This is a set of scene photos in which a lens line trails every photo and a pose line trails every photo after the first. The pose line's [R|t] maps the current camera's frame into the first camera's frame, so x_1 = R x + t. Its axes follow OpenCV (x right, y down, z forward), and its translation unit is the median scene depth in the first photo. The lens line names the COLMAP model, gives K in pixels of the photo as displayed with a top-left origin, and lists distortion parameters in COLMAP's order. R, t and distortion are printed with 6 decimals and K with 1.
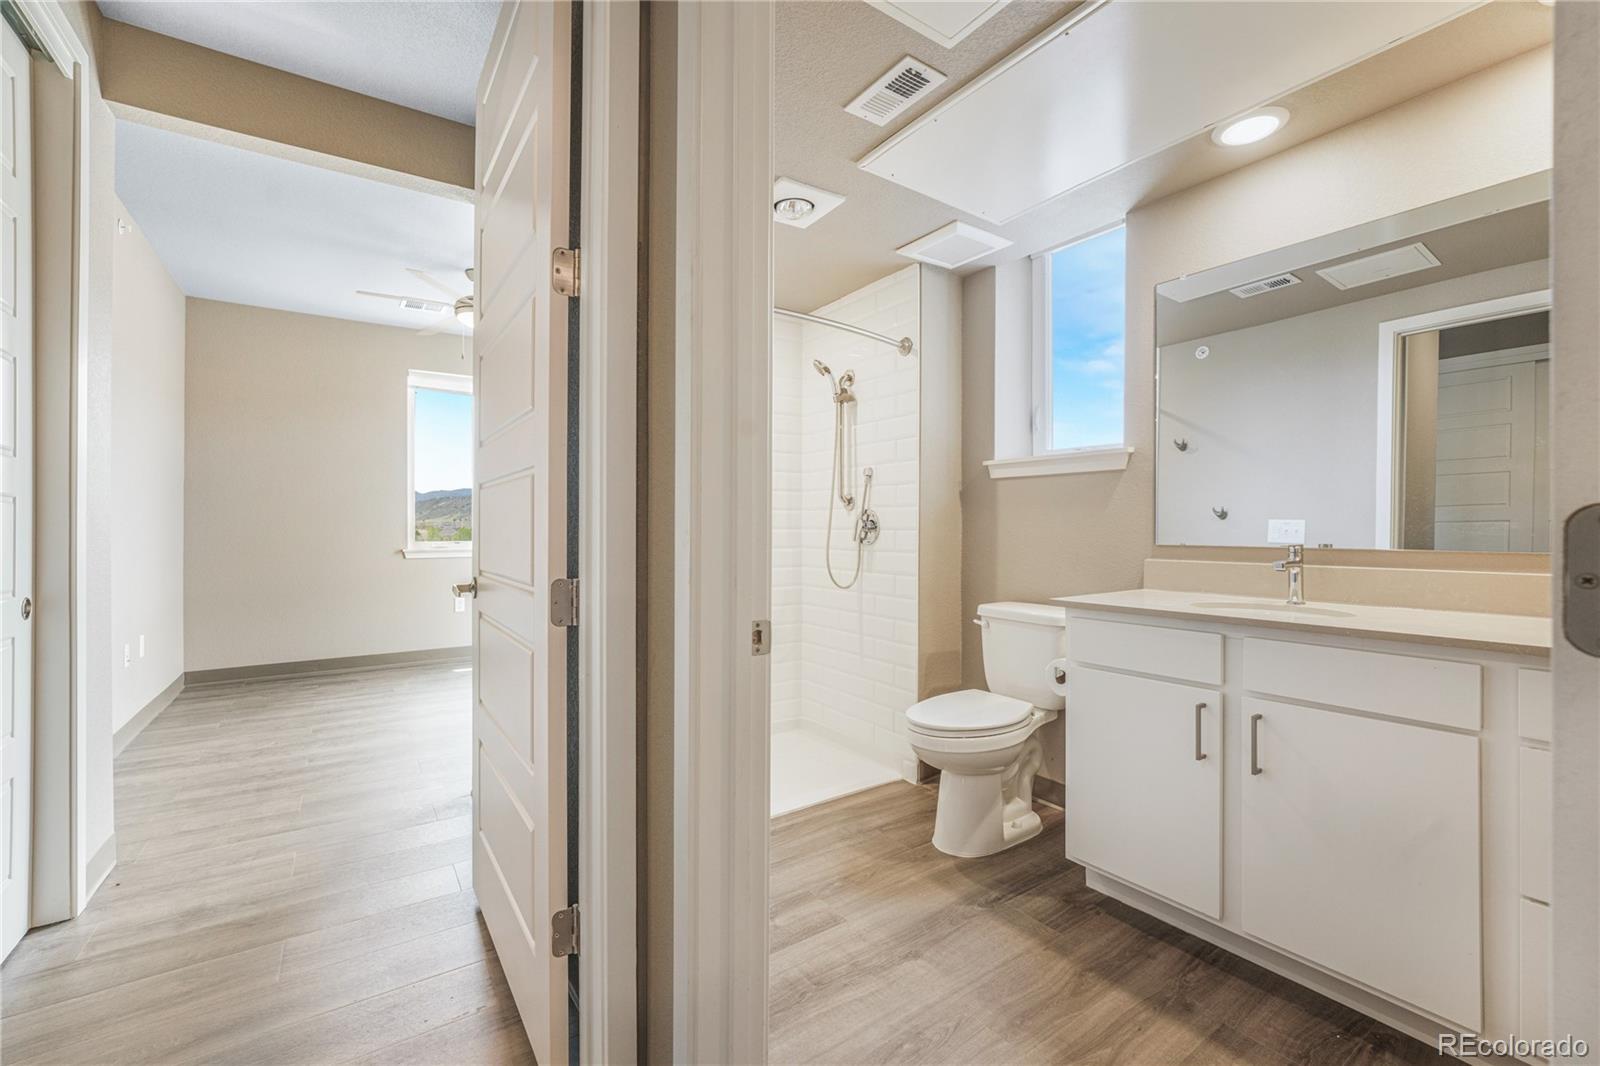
lens RADIAL K [[665.3, 0, 789.6], [0, 665.3, 532.0], [0, 0, 1]] dist [-0.002942, -0.000911]
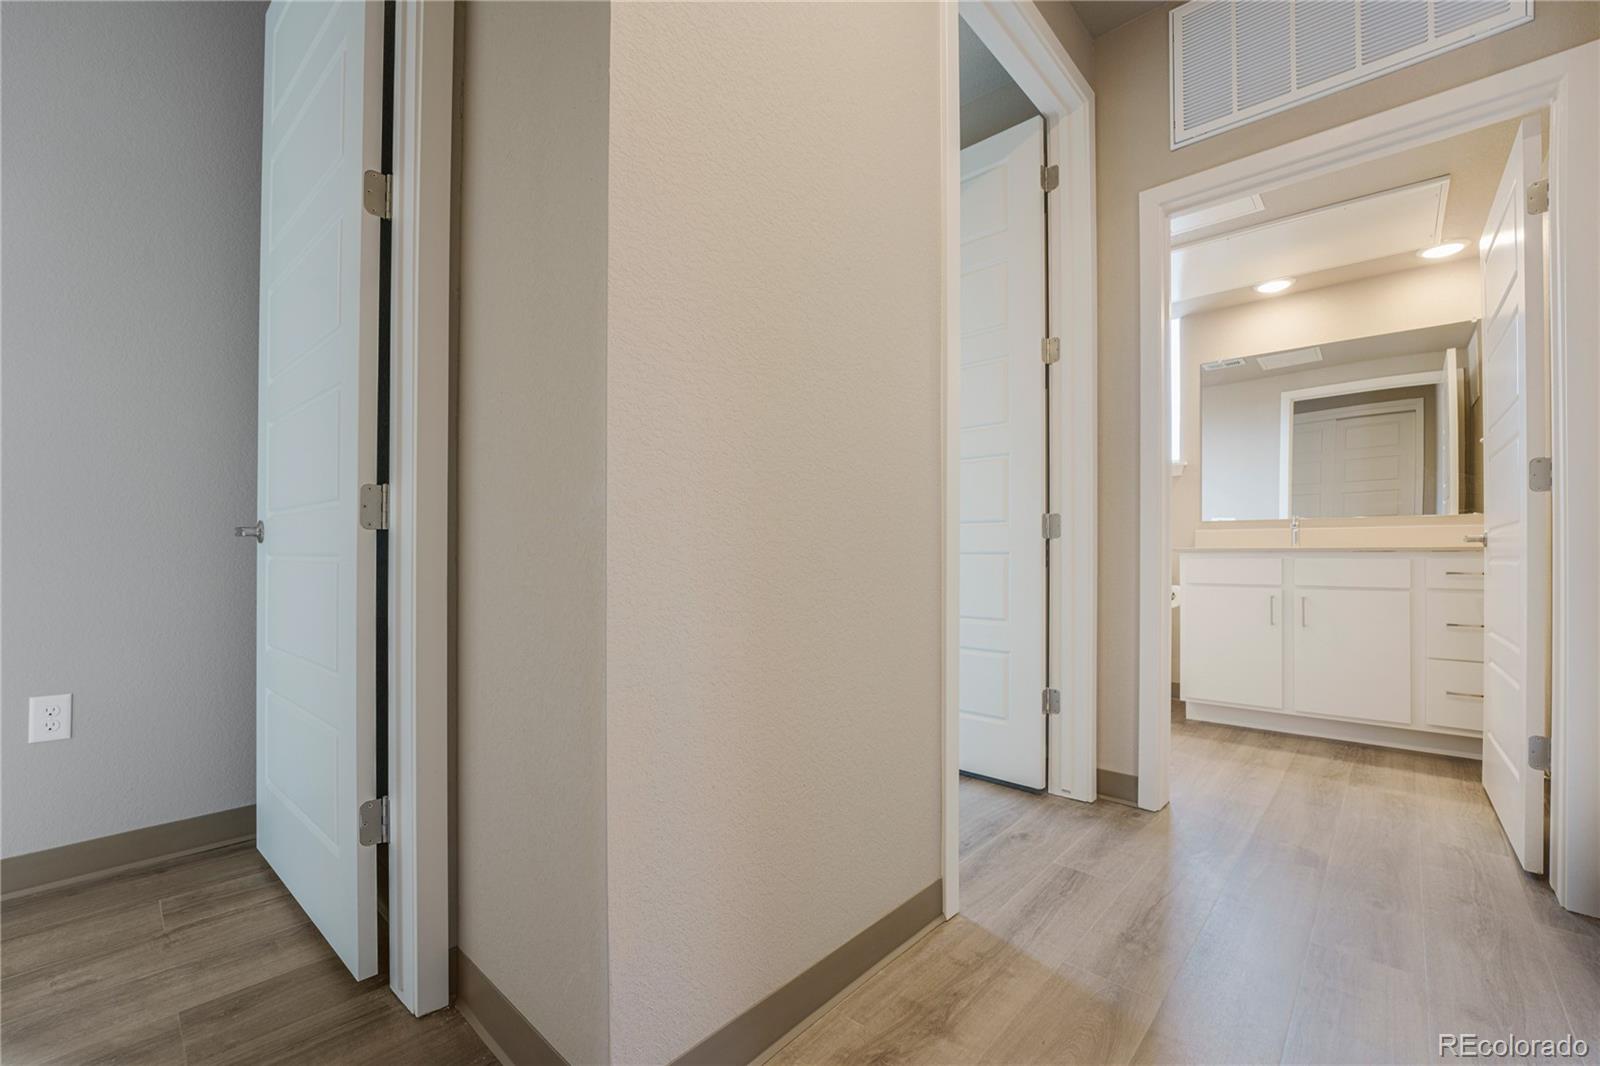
lens RADIAL K [[670.3, 0, 797.9], [0, 670.3, 563.5], [0, 0, 1]] dist [-0.020254, -0.000048]
pose [[0.974984, 0.001988, 0.222265, -0.758706], [-0.001906, 0.999998, -0.000585, 0.117923], [-0.222266, 0.000146, 0.974986, -0.362615]]
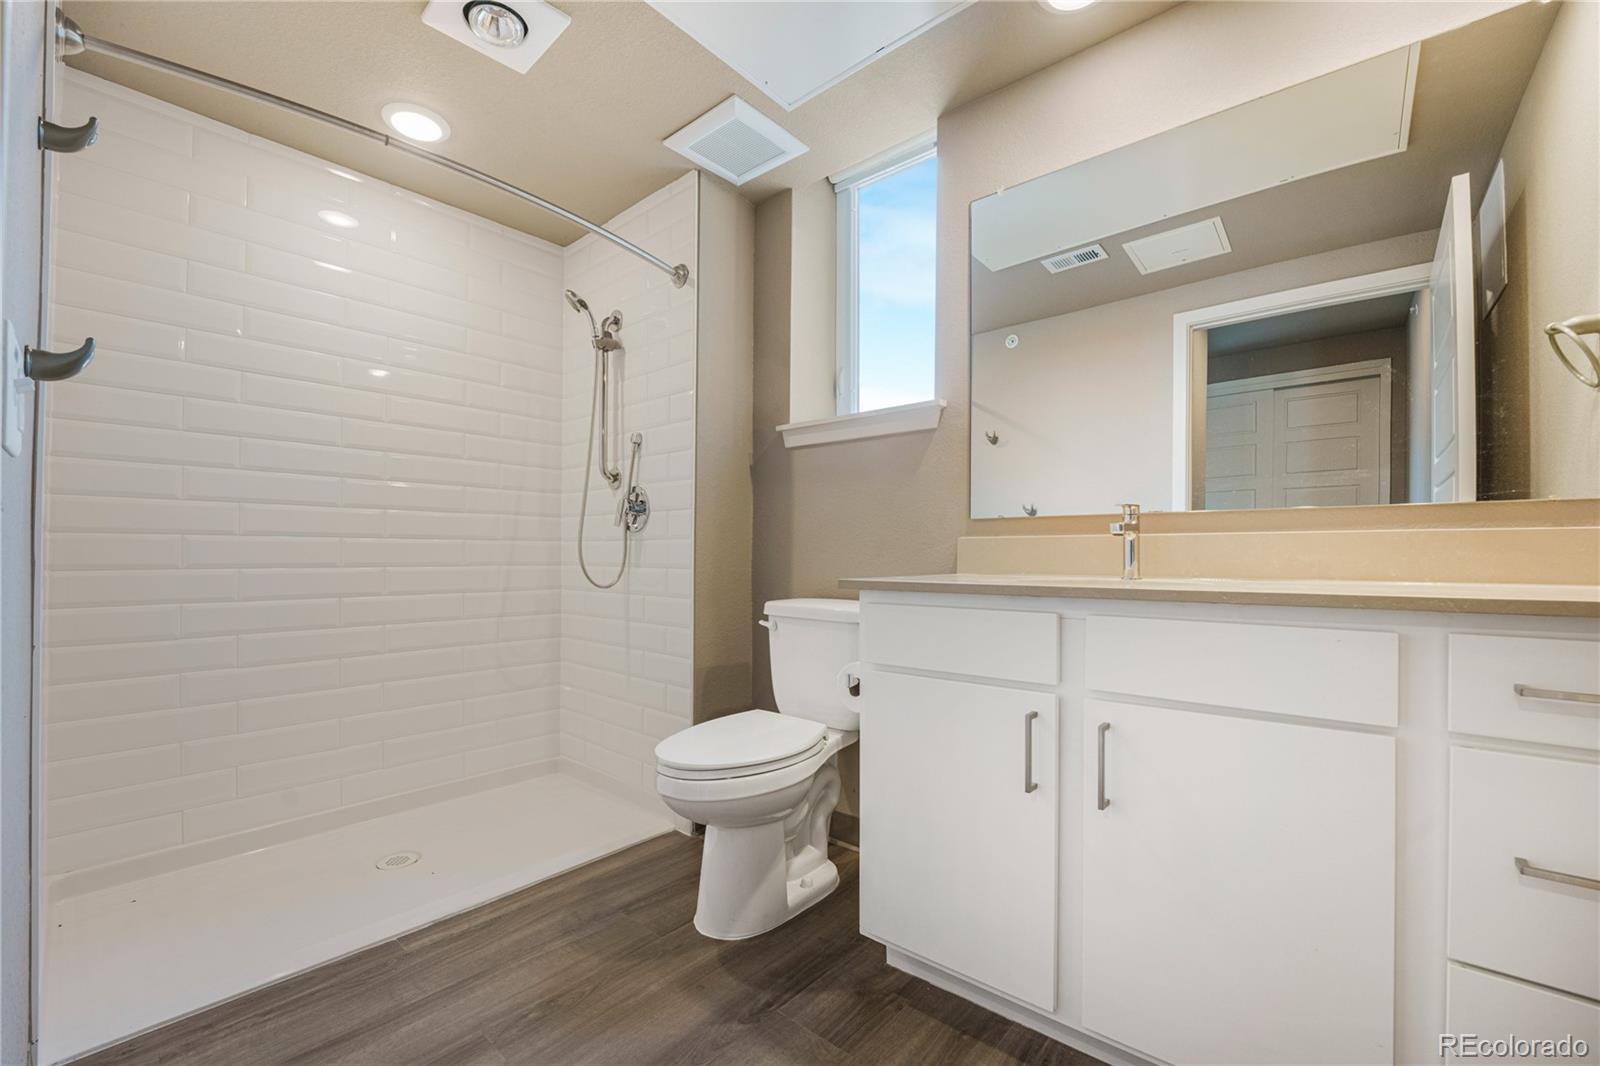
lens RADIAL K [[655.0, 0, 799.4], [0, 655.0, 560.0], [0, 0, 1]] dist [-0.018587, 0.000056]
pose [[0.967468, 0.002207, 0.252984, 0.140084], [-0.002150, 0.999998, -0.000503, 0.066846], [-0.252985, -0.000058, 0.967470, 0.268368]]
